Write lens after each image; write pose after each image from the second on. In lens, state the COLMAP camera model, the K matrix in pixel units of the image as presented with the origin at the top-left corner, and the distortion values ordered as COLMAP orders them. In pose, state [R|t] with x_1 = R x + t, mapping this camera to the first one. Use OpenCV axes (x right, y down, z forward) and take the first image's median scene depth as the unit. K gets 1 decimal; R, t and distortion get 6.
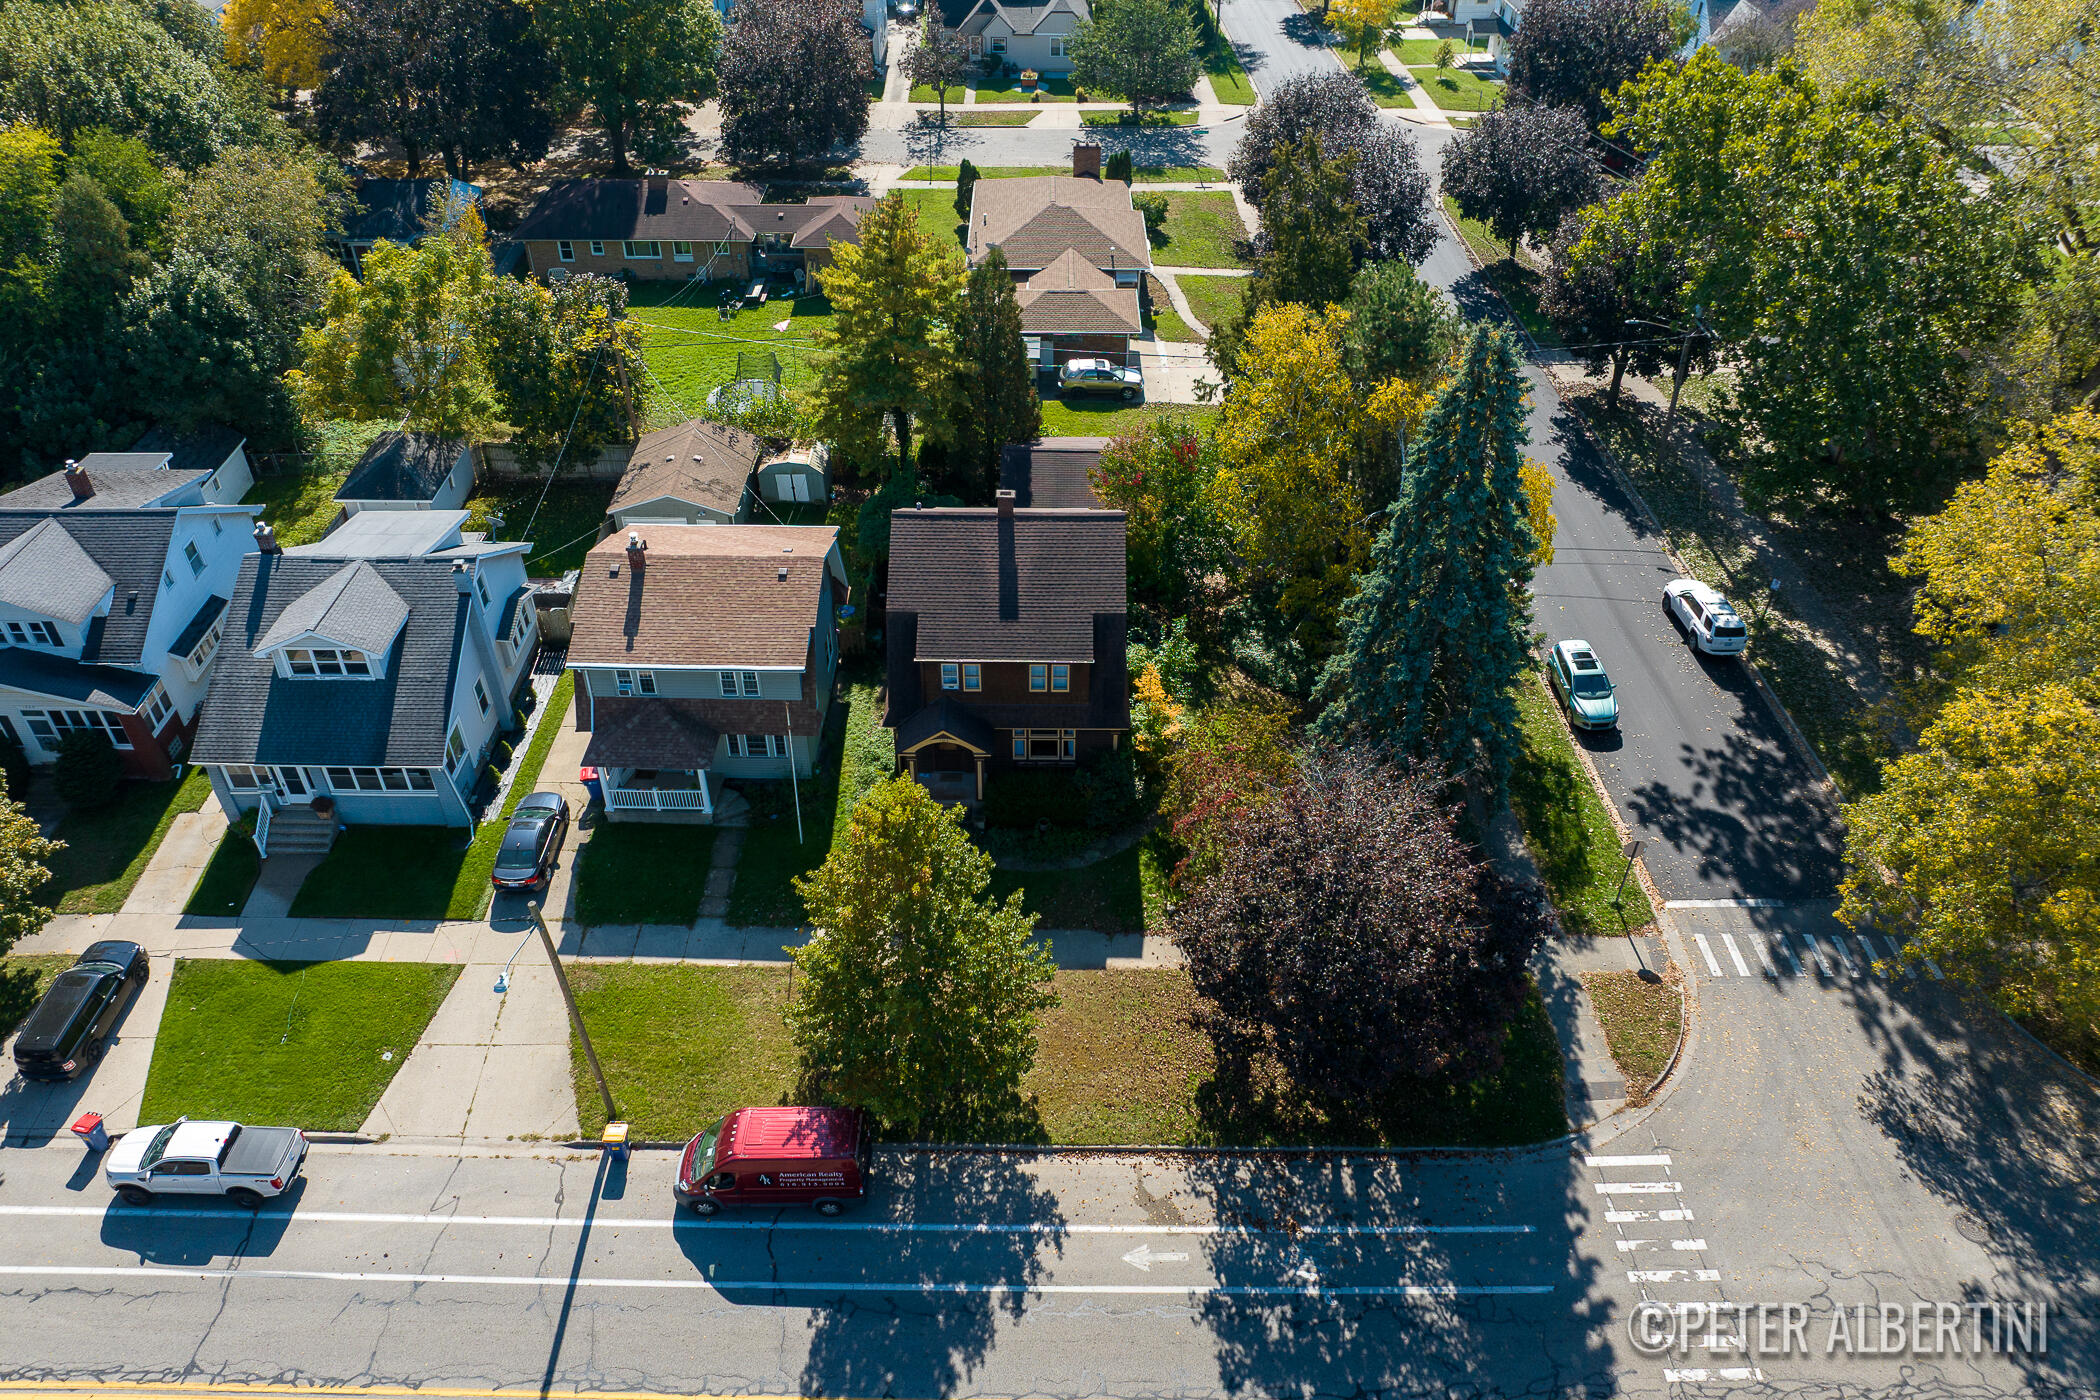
lens RADIAL K [[1476.0, 0, 1045.5], [0, 1476.0, 693.5], [0, 0, 1]] dist [-0.033932, -0.006425]
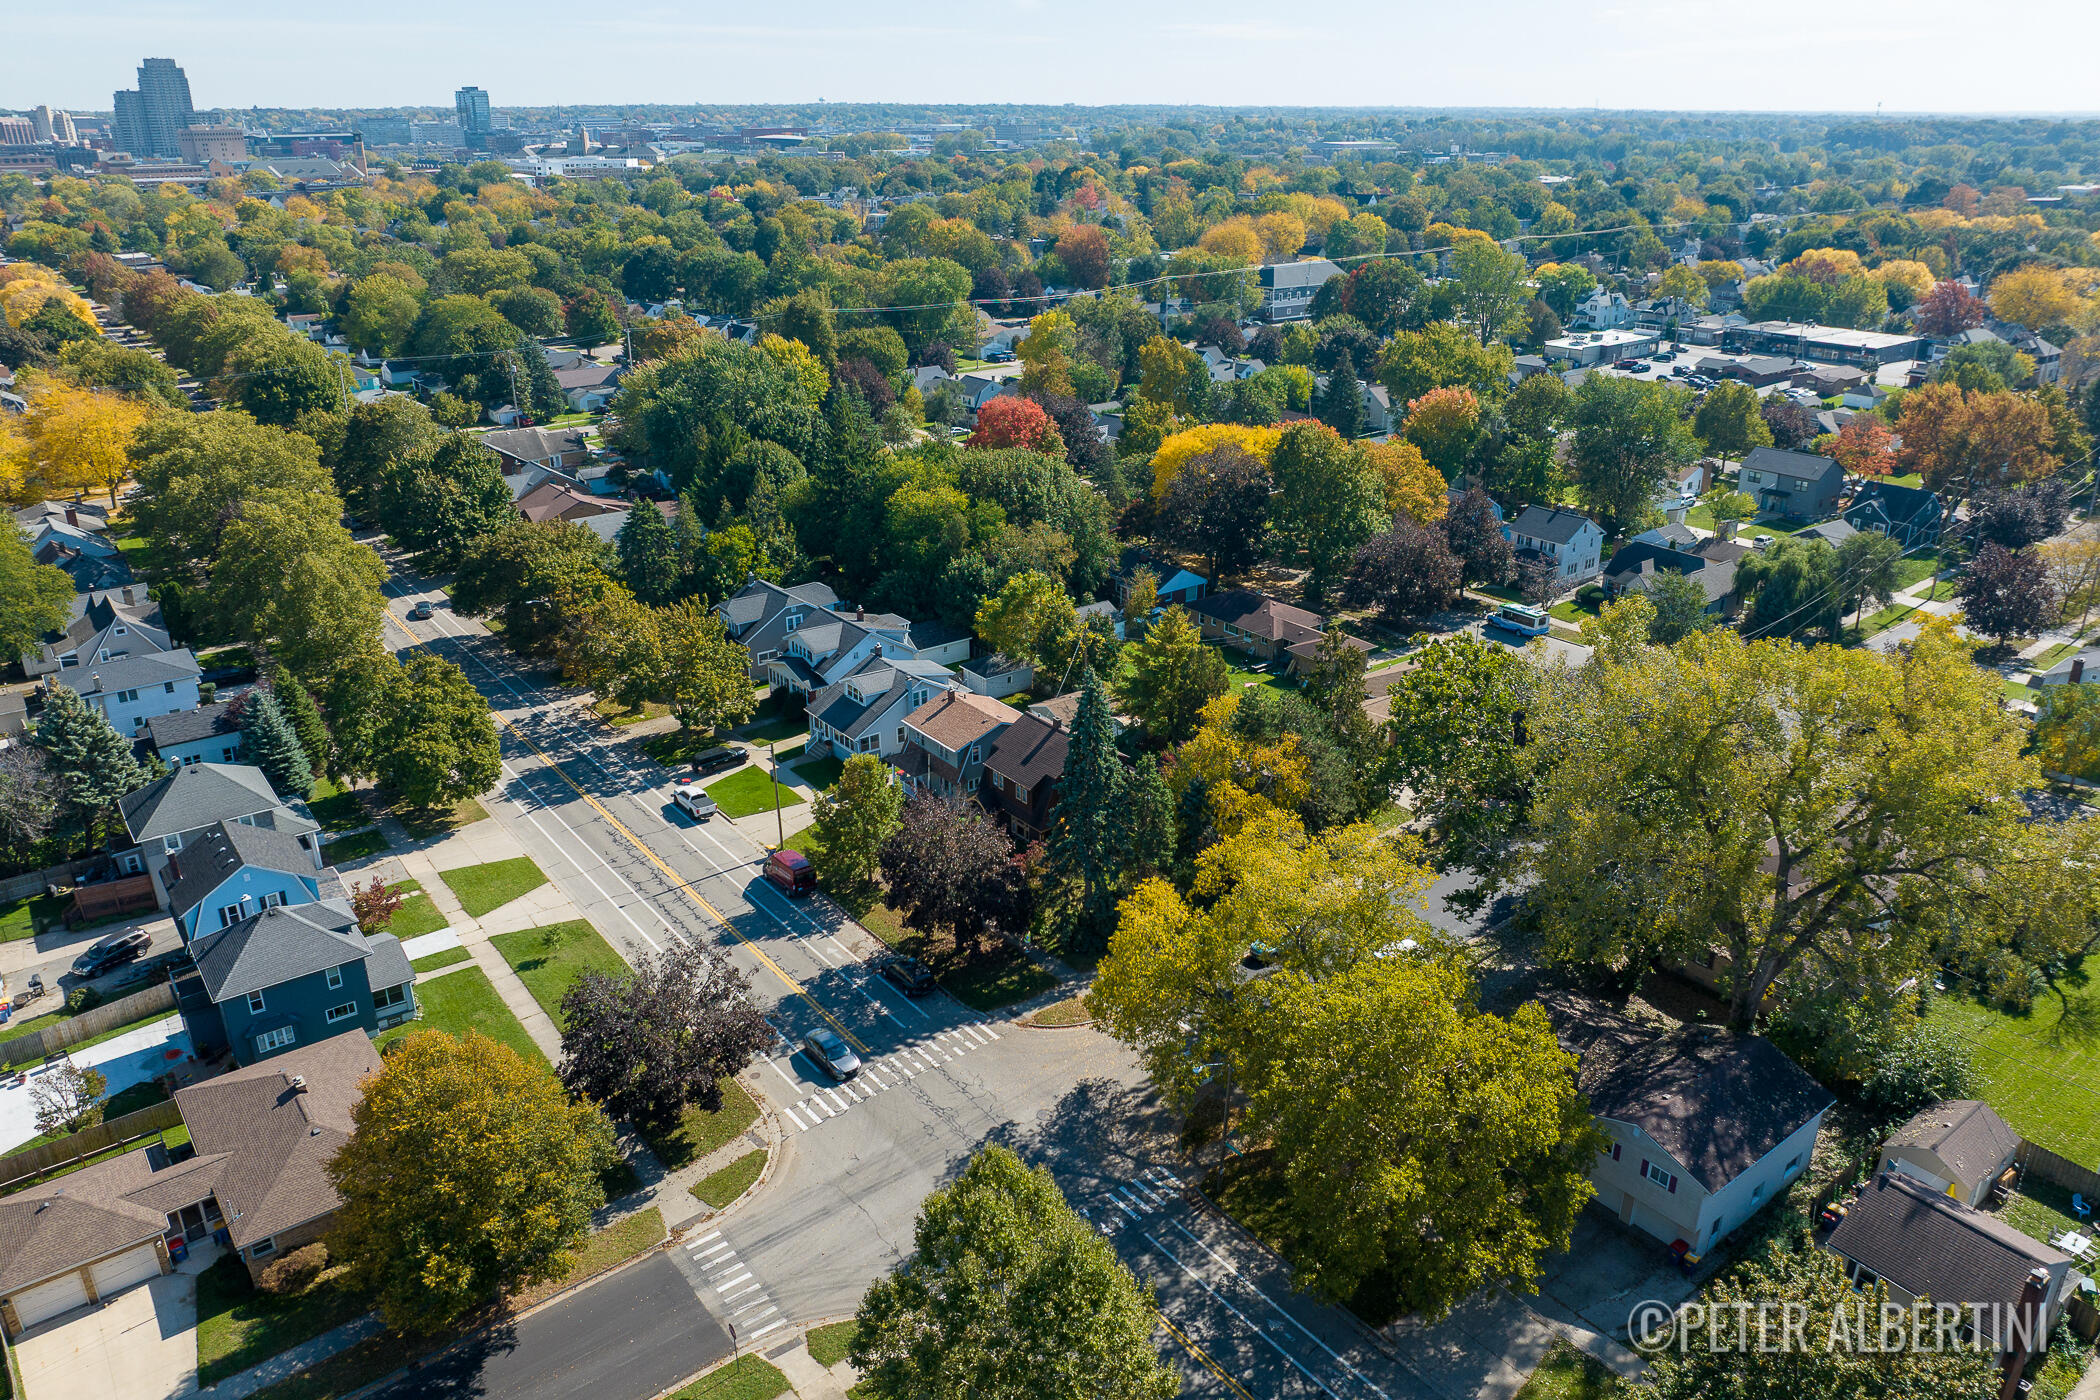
lens RADIAL K [[1476.0, 0, 1045.5], [0, 1476.0, 693.5], [0, 0, 1]] dist [-0.033932, -0.006425]
pose [[0.613255, 0.286447, -0.736116, 1.545720], [-0.489717, 0.869084, -0.069792, -0.004196], [0.619755, 0.403288, 0.673248, -0.506440]]
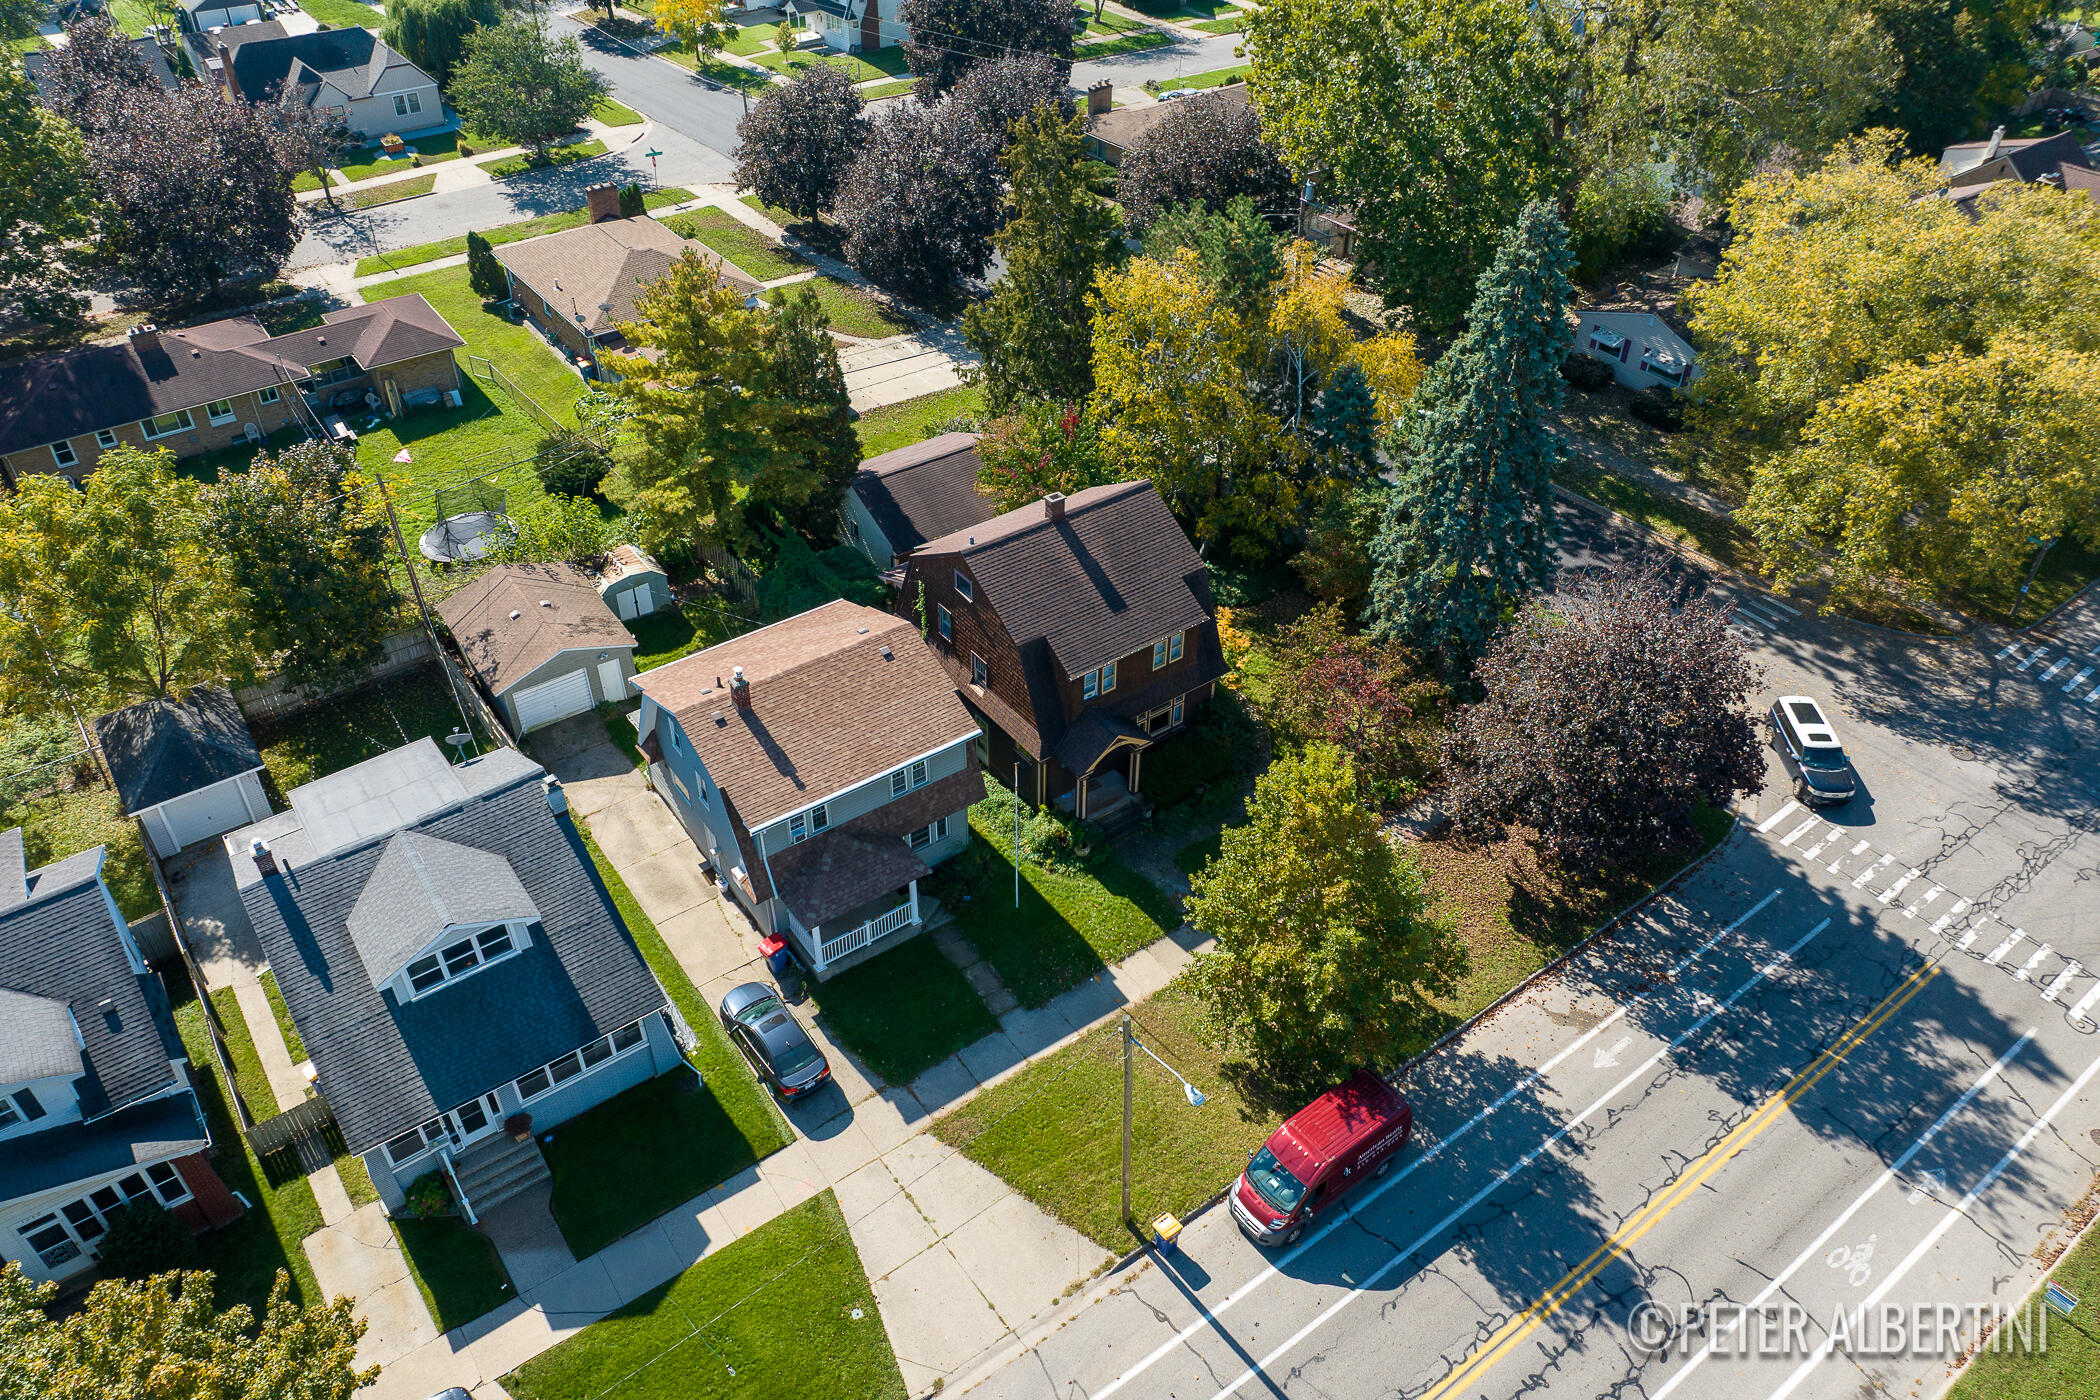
lens RADIAL K [[1476.0, 0, 1045.5], [0, 1476.0, 693.5], [0, 0, 1]] dist [-0.033932, -0.006425]
pose [[0.803276, -0.369343, 0.467261, -0.535361], [0.368478, 0.924528, 0.097329, -0.109937], [-0.467944, 0.093993, 0.878746, 0.139438]]
